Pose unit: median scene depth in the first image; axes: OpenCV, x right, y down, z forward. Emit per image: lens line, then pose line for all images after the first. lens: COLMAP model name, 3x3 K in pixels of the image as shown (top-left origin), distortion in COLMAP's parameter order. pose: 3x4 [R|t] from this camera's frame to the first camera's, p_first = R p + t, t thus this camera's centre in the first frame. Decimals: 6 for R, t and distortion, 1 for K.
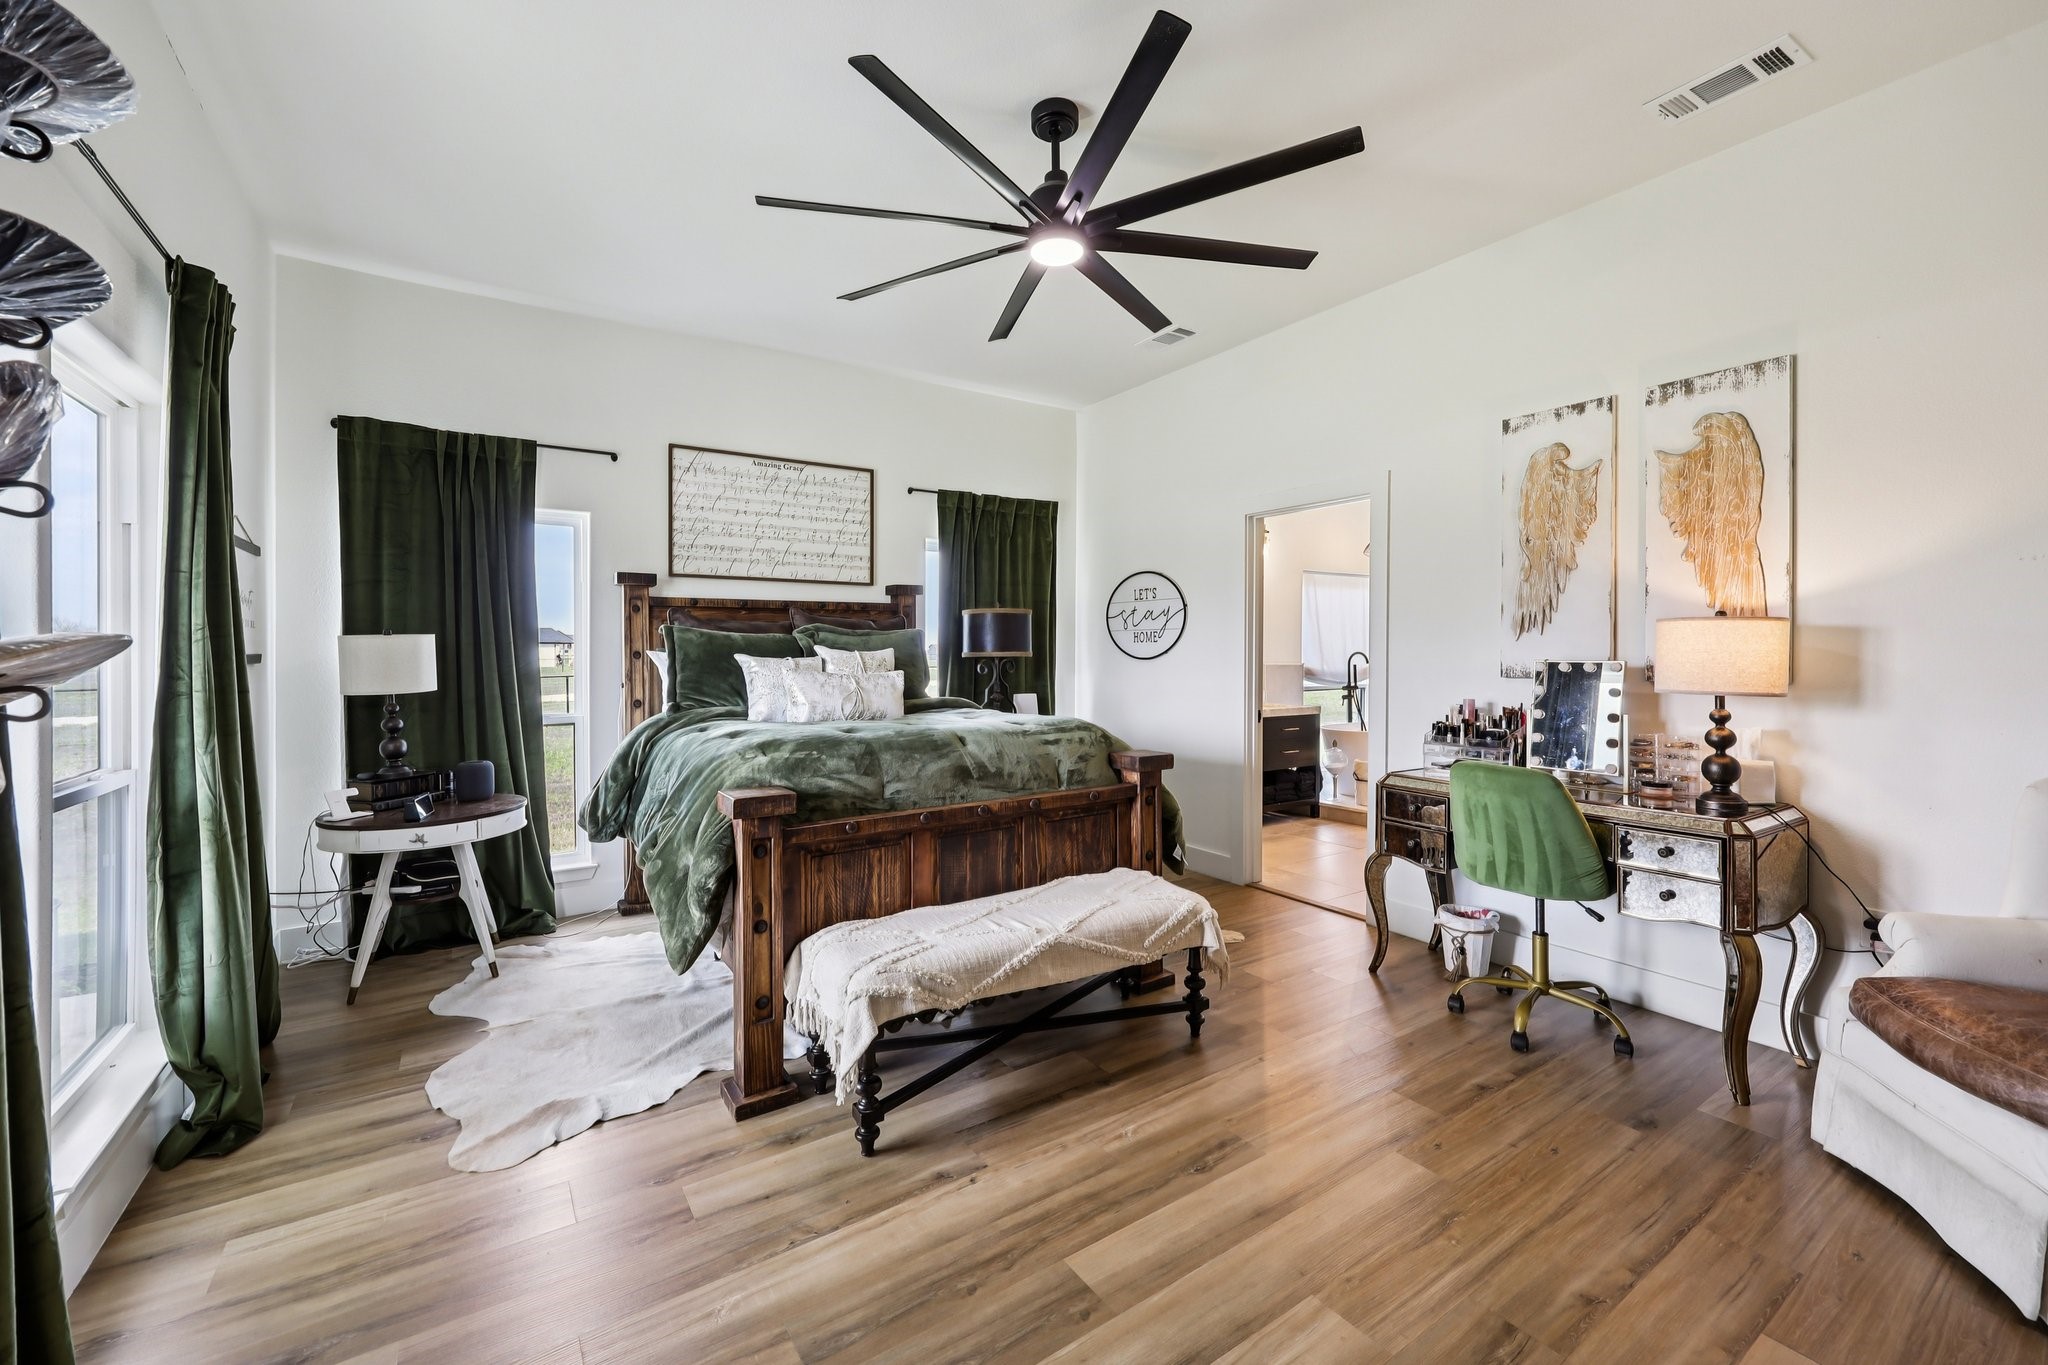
lens RADIAL K [[833.5, 0, 1023.0], [0, 833.5, 665.1], [0, 0, 1]] dist [-0.000890, 0.000425]
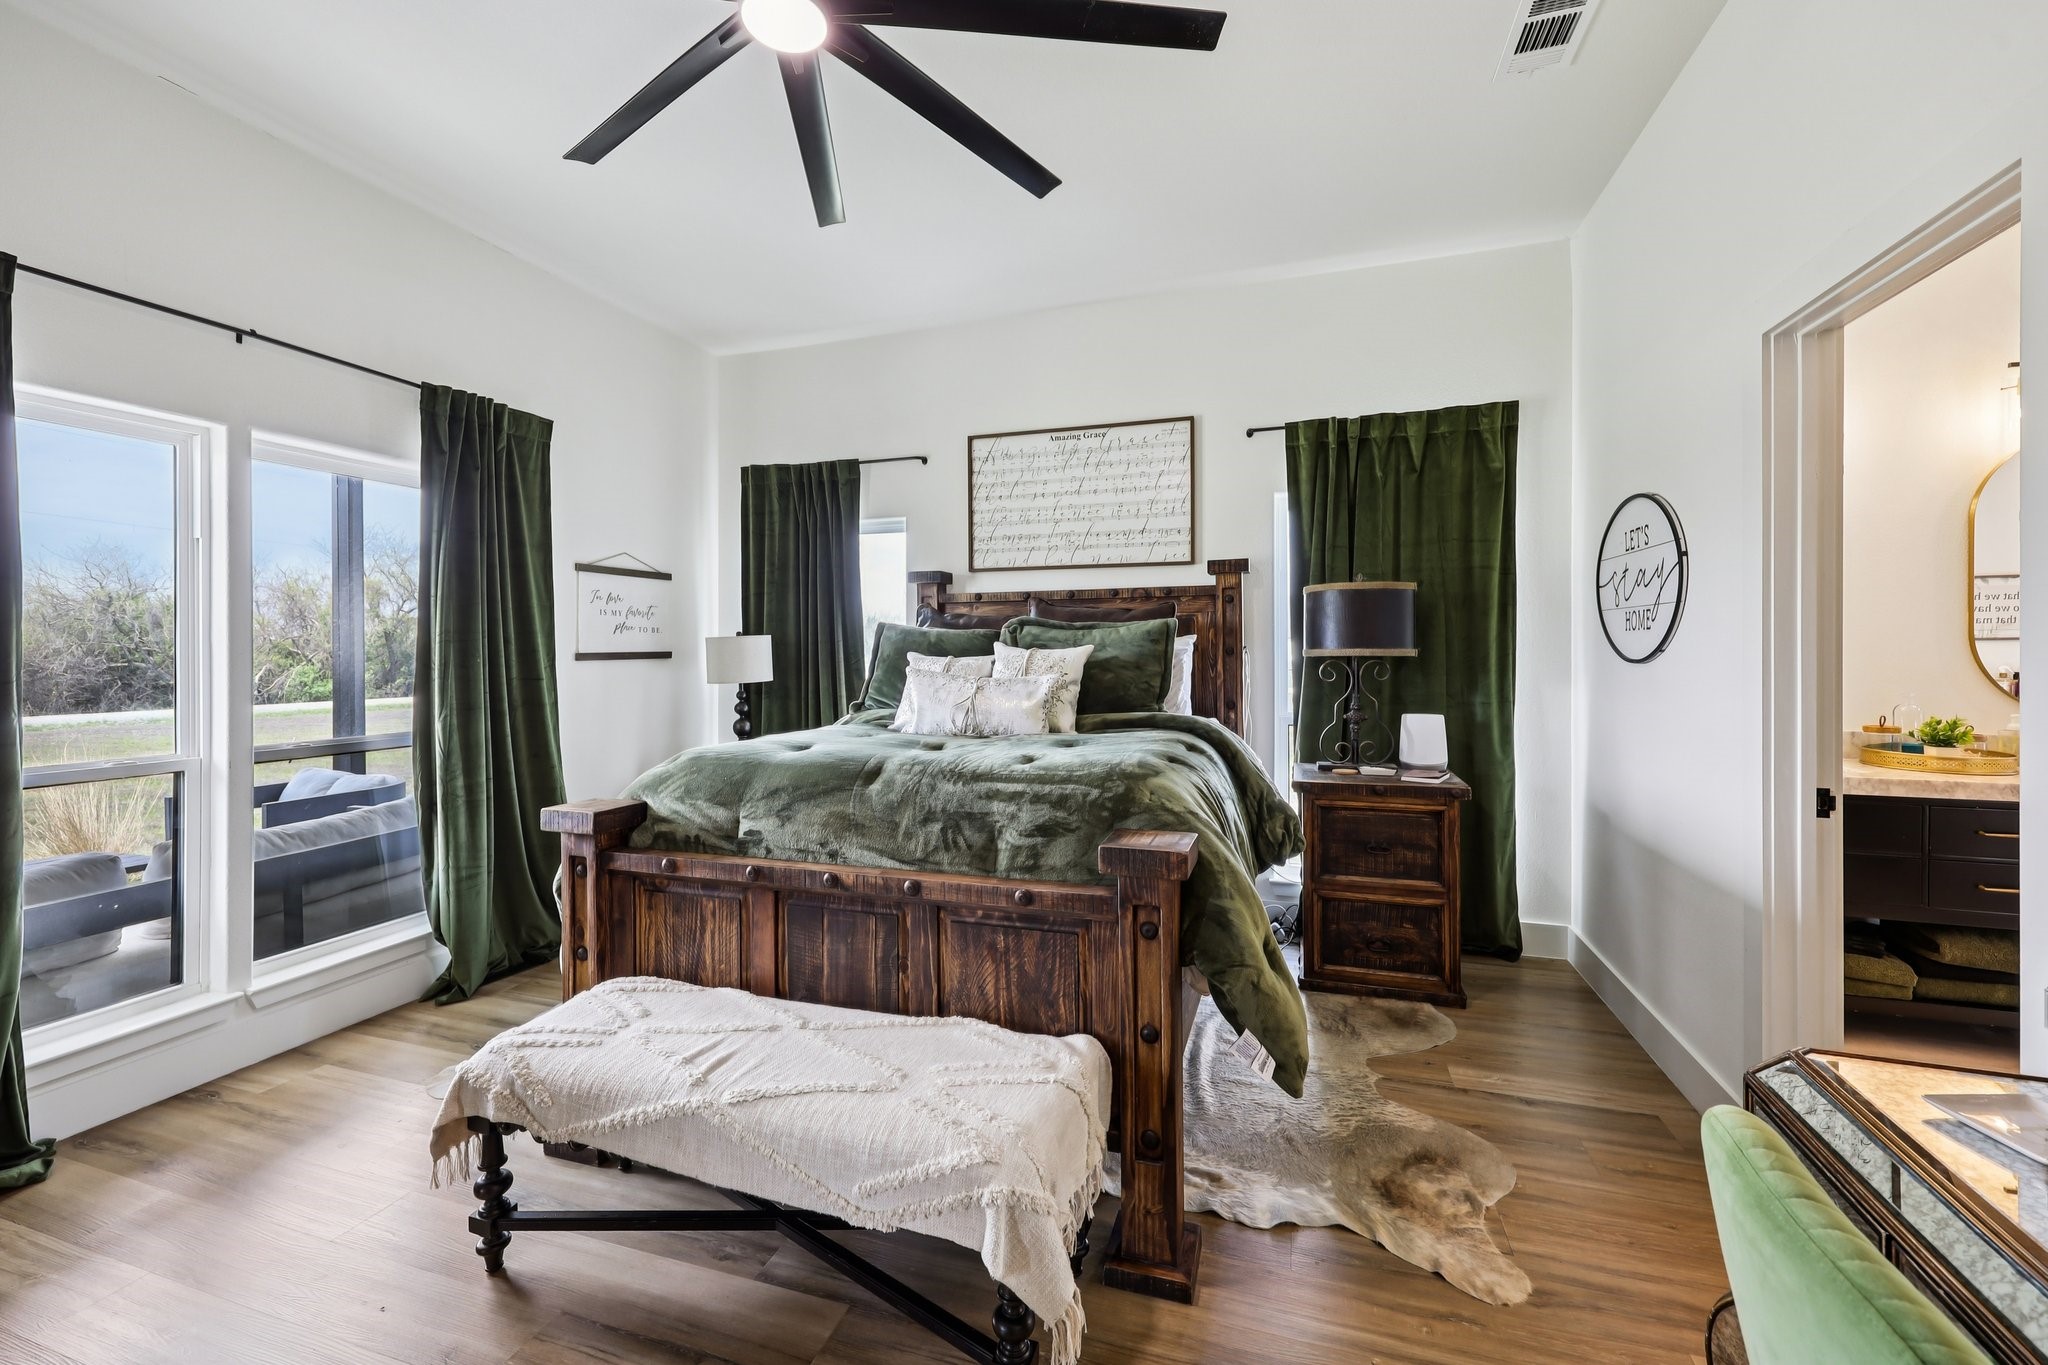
lens RADIAL K [[833.5, 0, 1029.5], [0, 833.5, 652.0], [0, 0, 1]] dist [-0.000890, 0.000425]
pose [[0.616943, 0.003497, -0.787000, 0.370629], [-0.010014, 0.999944, -0.003407, -0.009354], [0.786944, 0.009982, 0.616944, 0.430658]]
